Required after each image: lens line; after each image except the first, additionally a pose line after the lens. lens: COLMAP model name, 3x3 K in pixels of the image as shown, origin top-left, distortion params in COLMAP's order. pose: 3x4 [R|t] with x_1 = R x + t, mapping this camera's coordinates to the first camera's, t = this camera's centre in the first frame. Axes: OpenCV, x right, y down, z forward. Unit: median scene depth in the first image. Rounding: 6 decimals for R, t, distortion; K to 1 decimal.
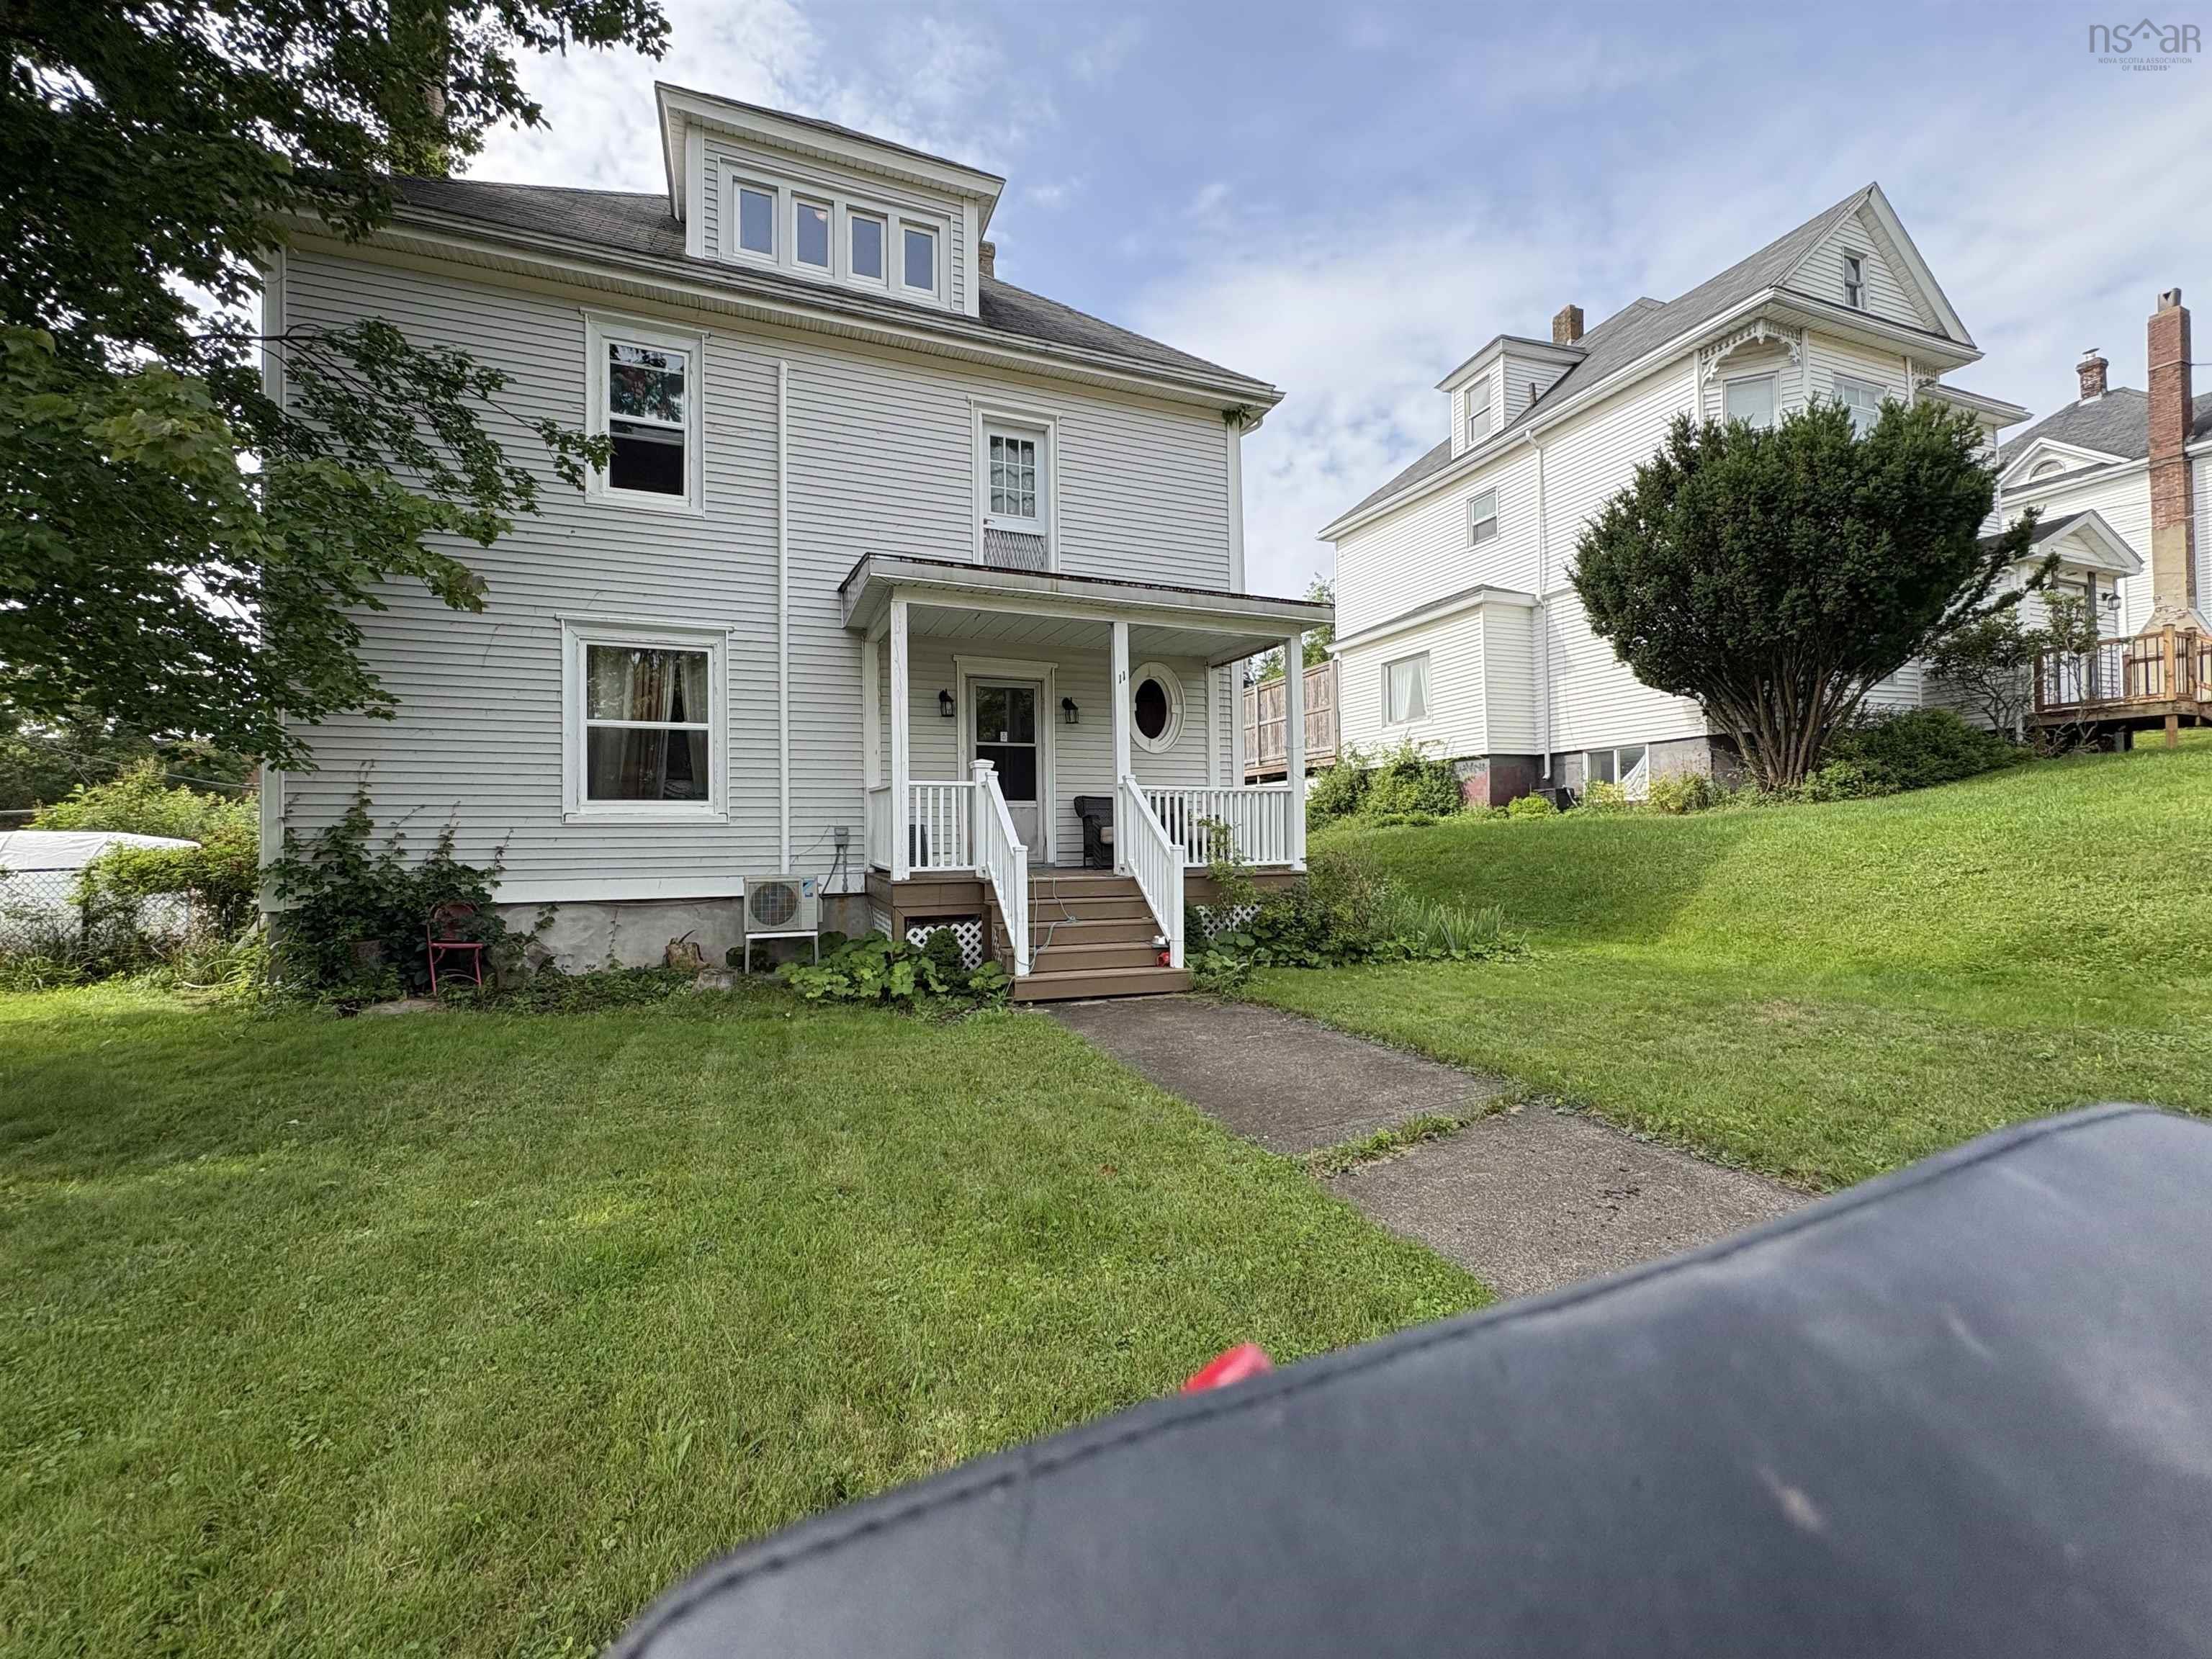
lens RADIAL K [[897.3, 0, 1100.2], [0, 897.3, 825.1], [0, 0, 1]] dist [0.001644, 0.000118]
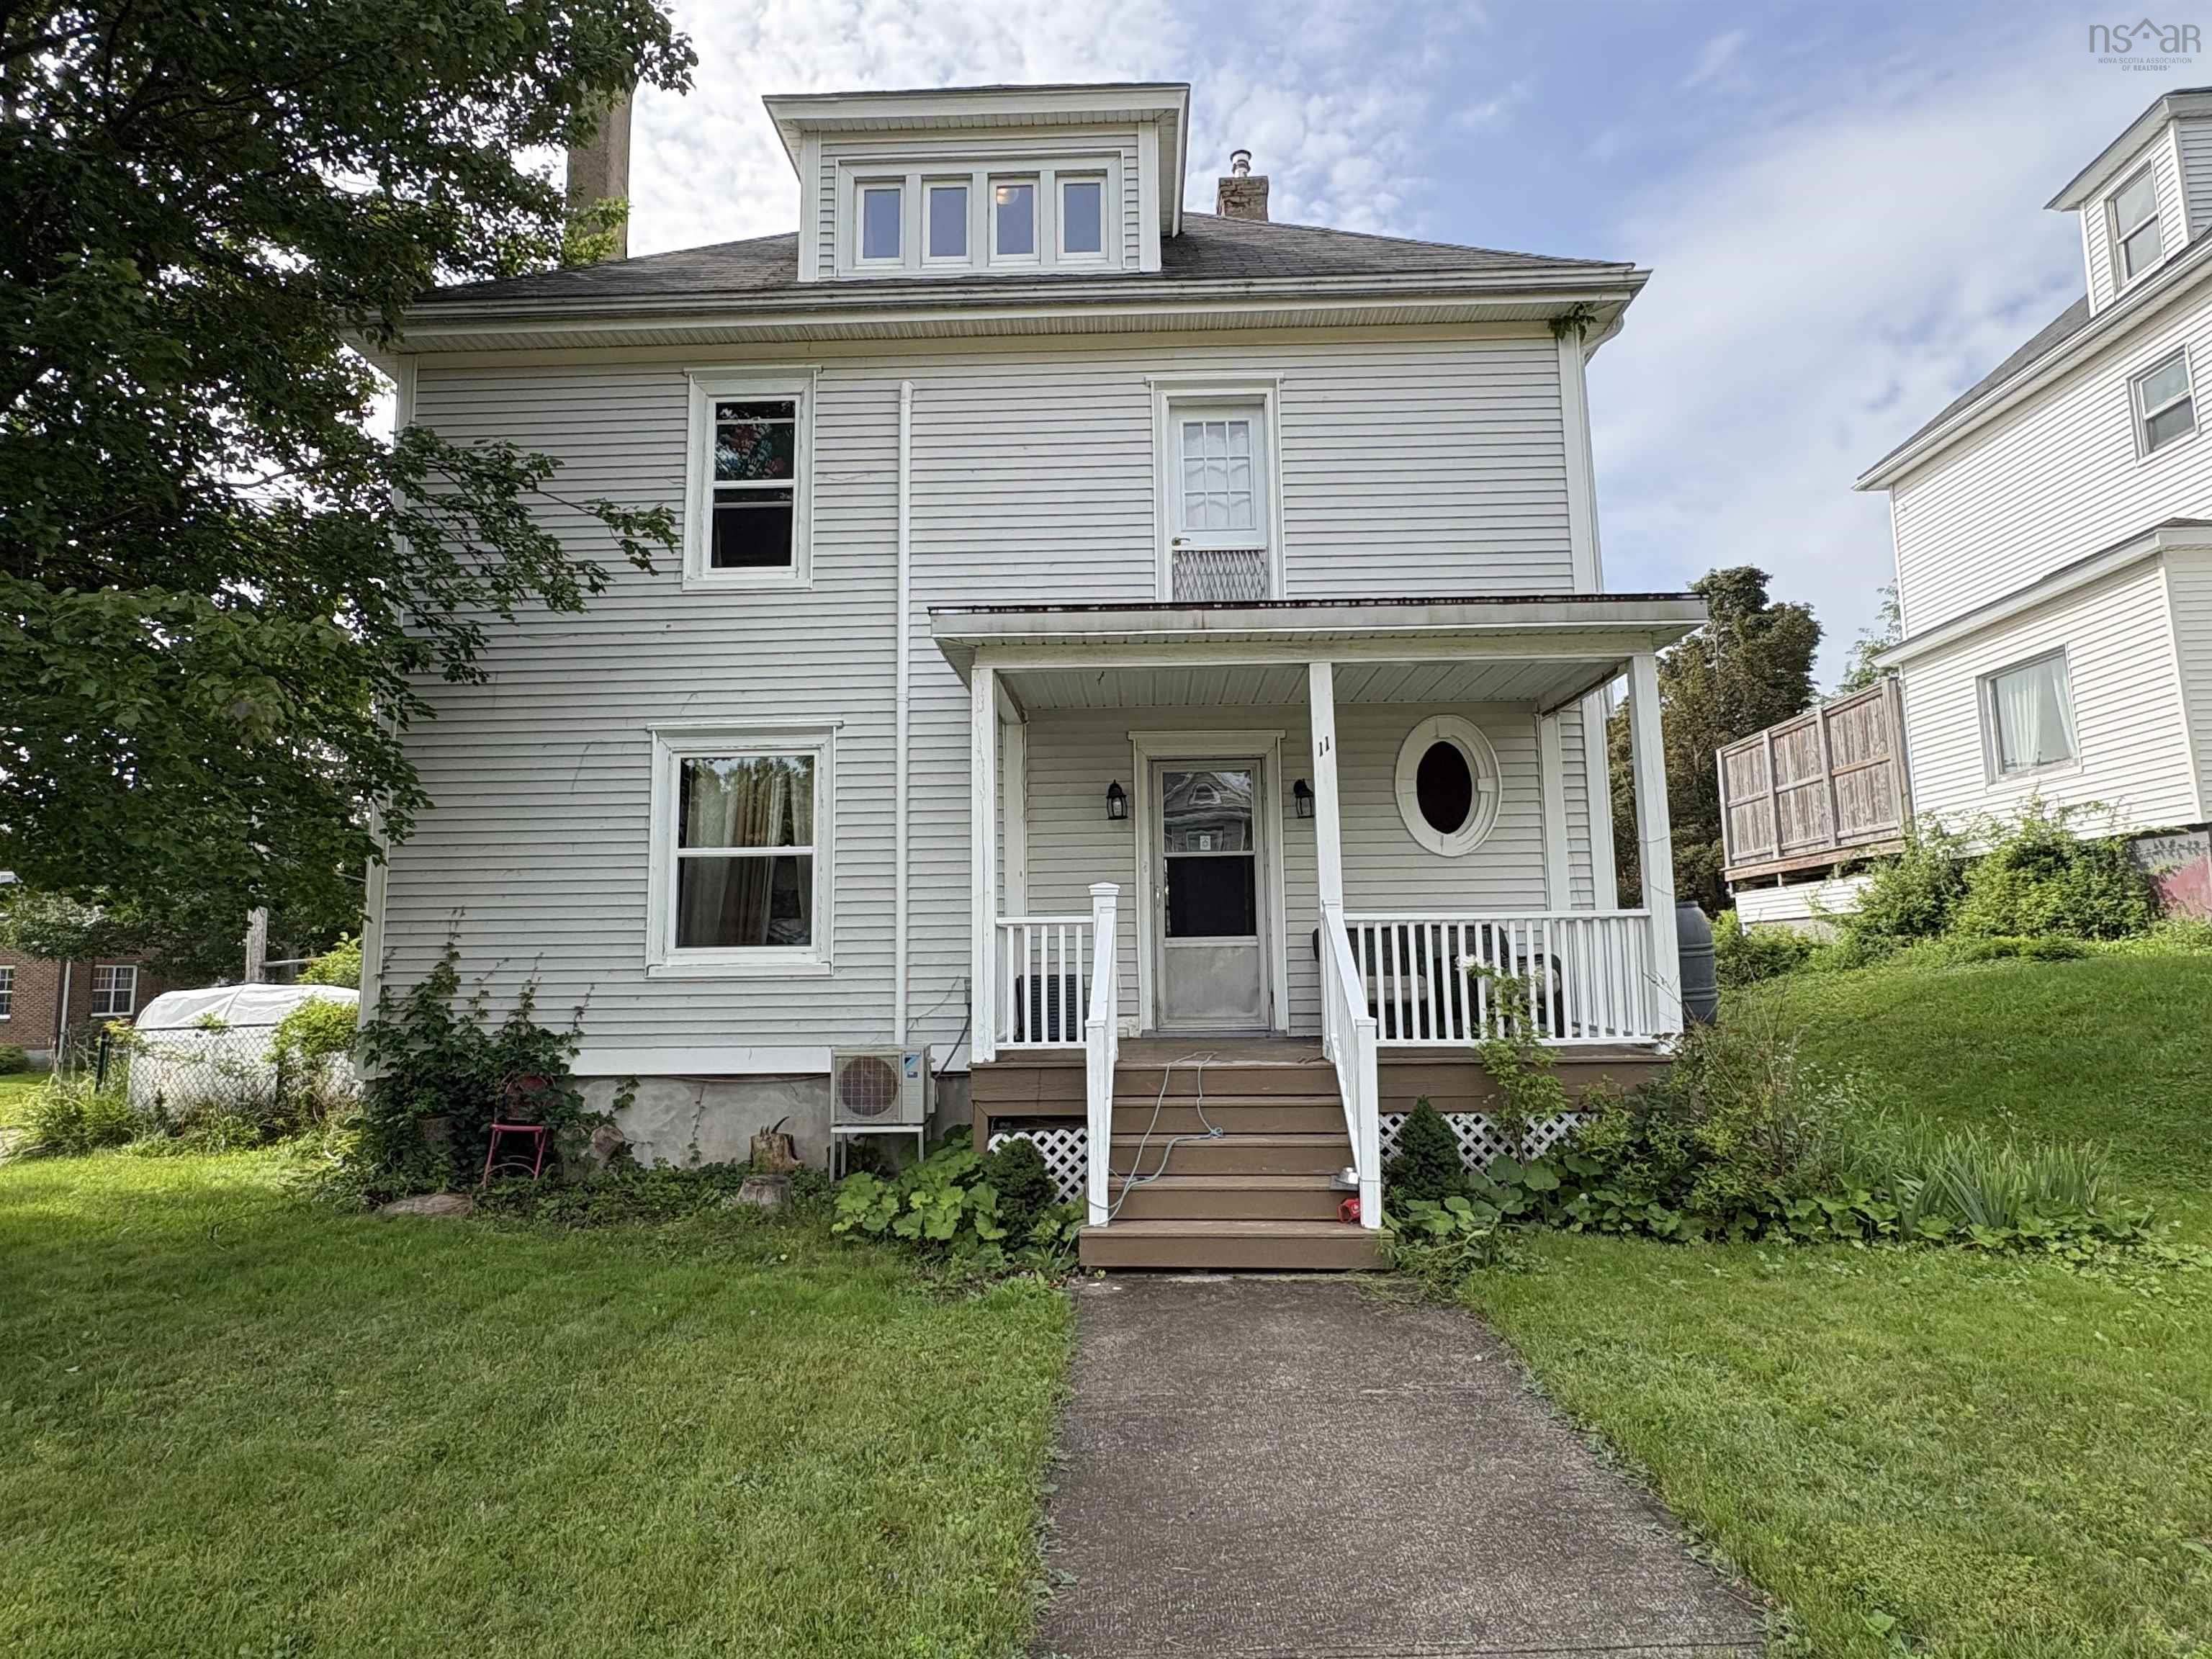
lens RADIAL K [[1192.2, 0, 1110.0], [0, 1192.2, 827.9], [0, 0, 1]] dist [0.000446, 0.002160]
pose [[0.916873, -0.051303, -0.395869, 0.219686], [0.011779, 0.994752, -0.101634, -0.021623], [0.399006, 0.088523, 0.912665, 0.165787]]
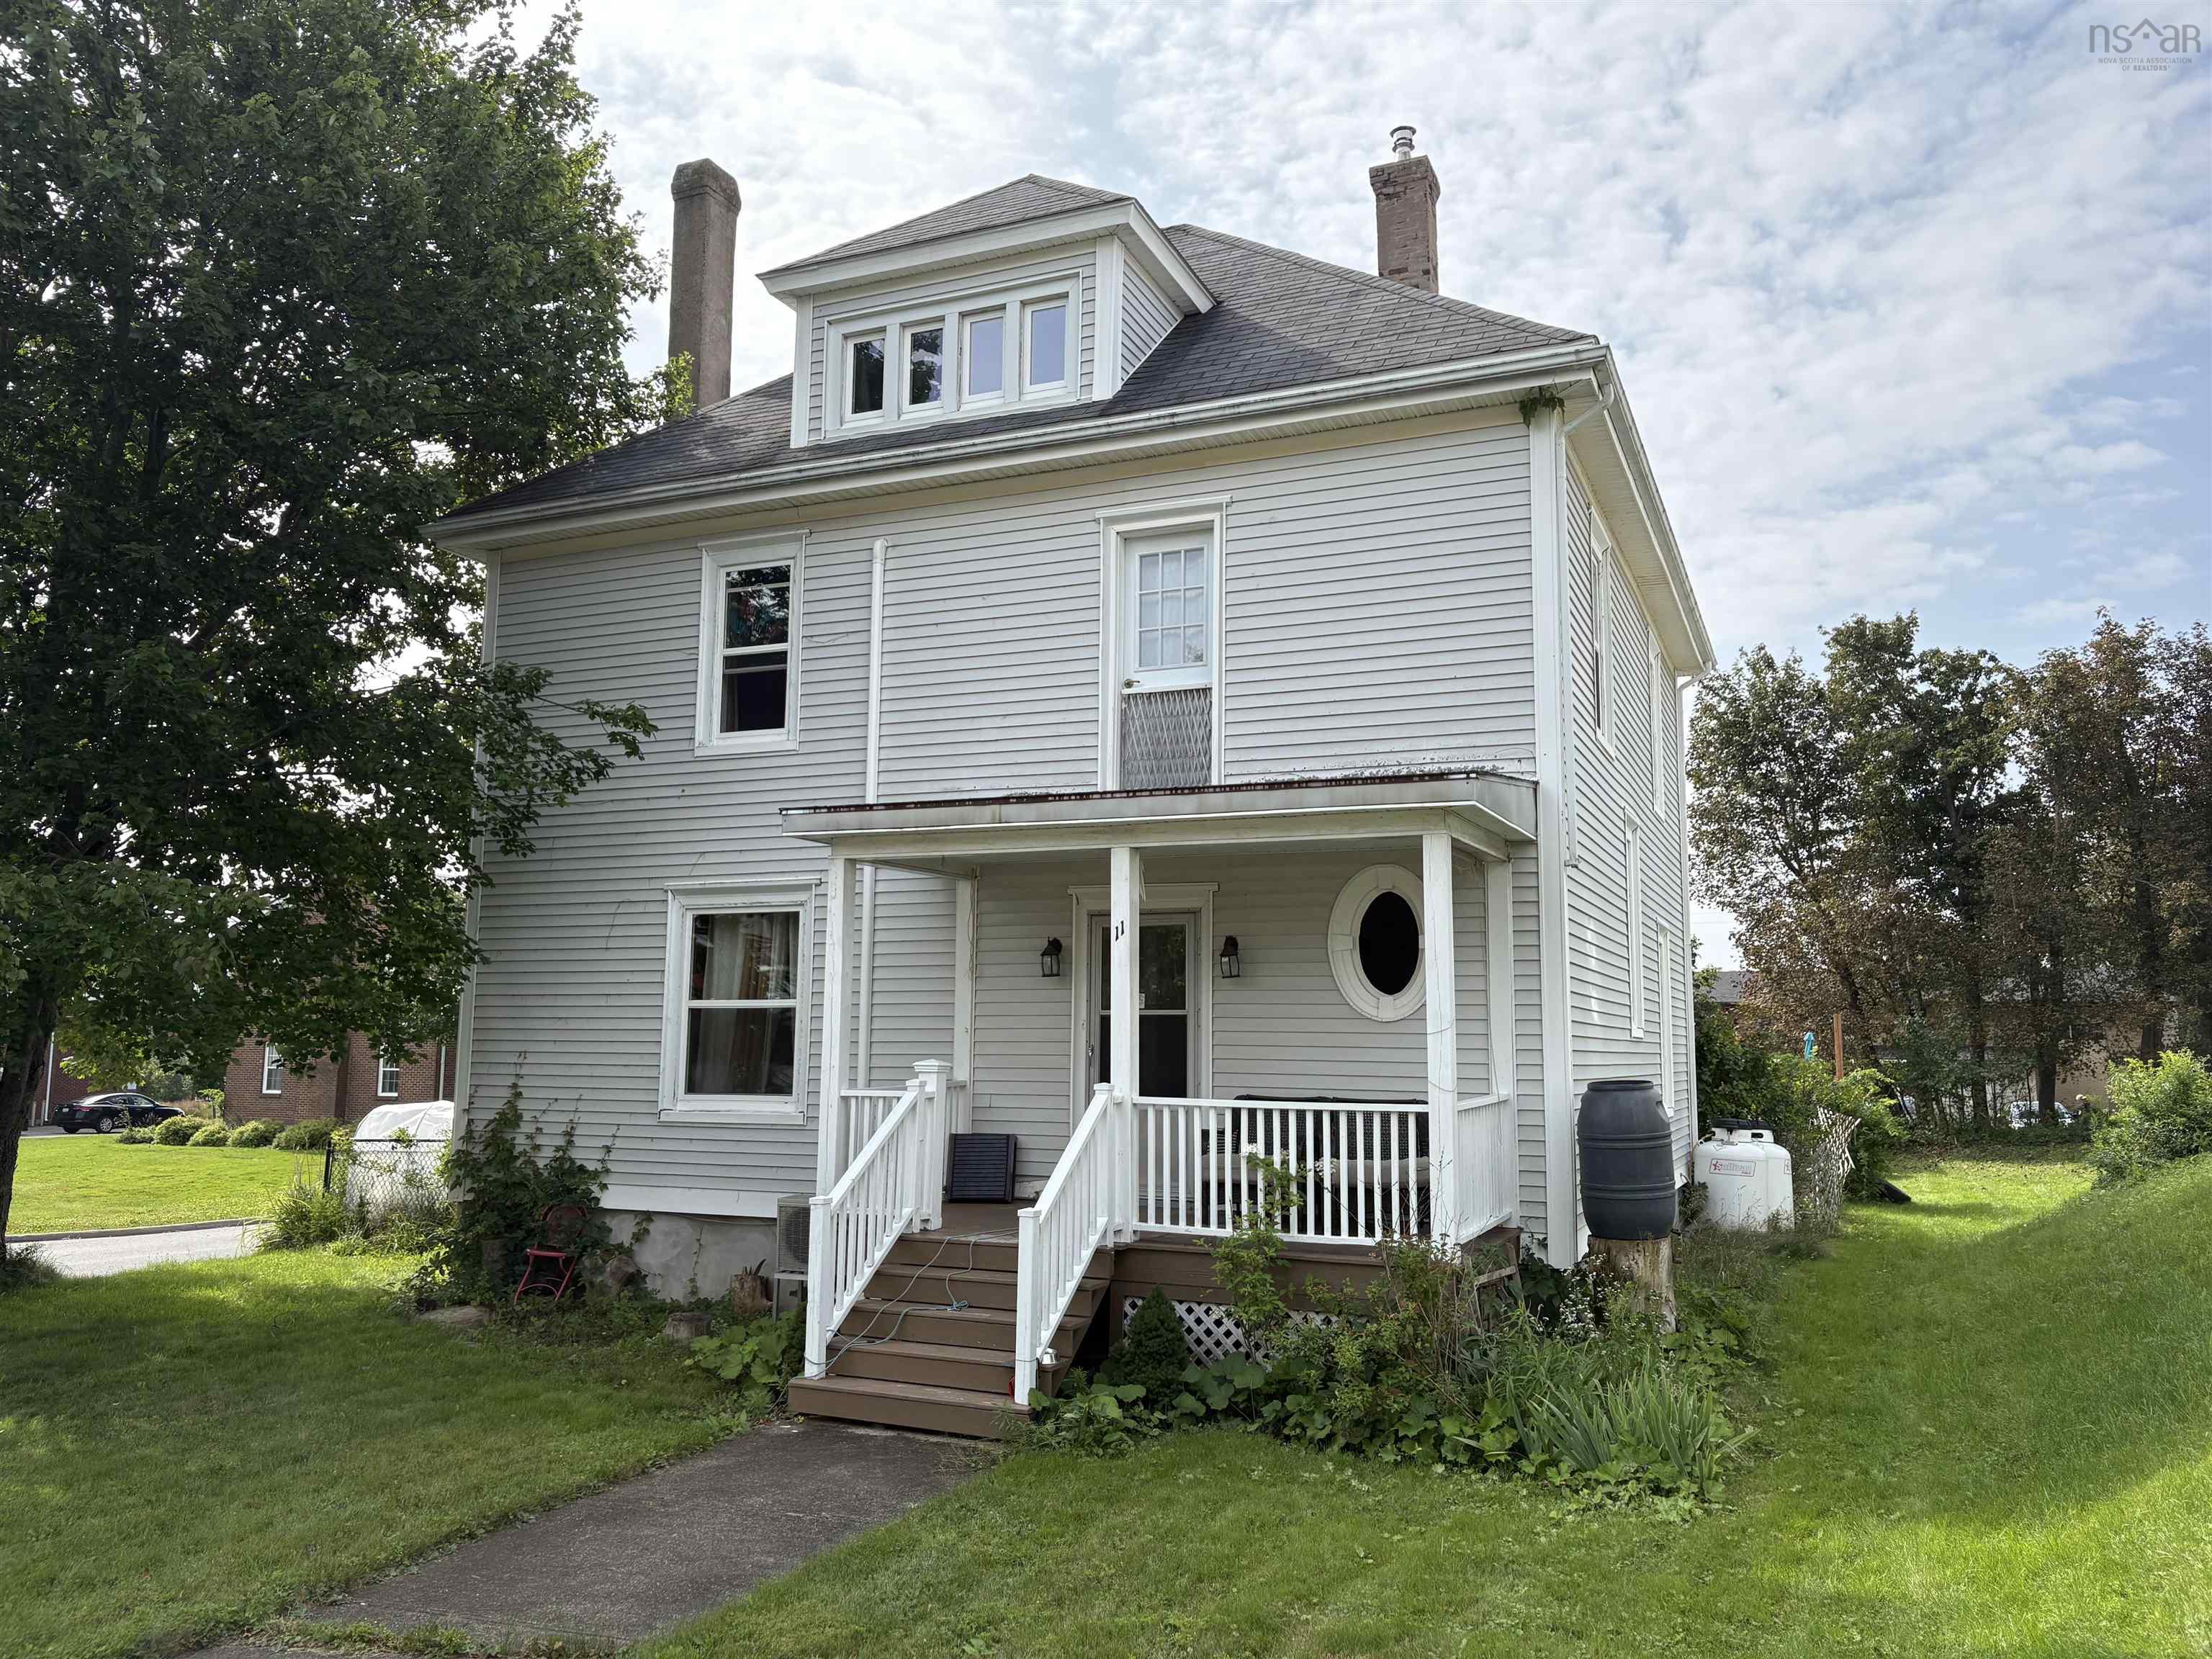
lens RADIAL K [[1650.3, 0, 1111.6], [0, 1650.3, 837.2], [0, 0, 1]] dist [0.058371, -0.068378]
pose [[0.702752, -0.074058, -0.707569, 0.877935], [-0.004660, 0.994067, -0.108673, -0.102223], [0.711419, 0.079667, 0.698238, 0.151803]]
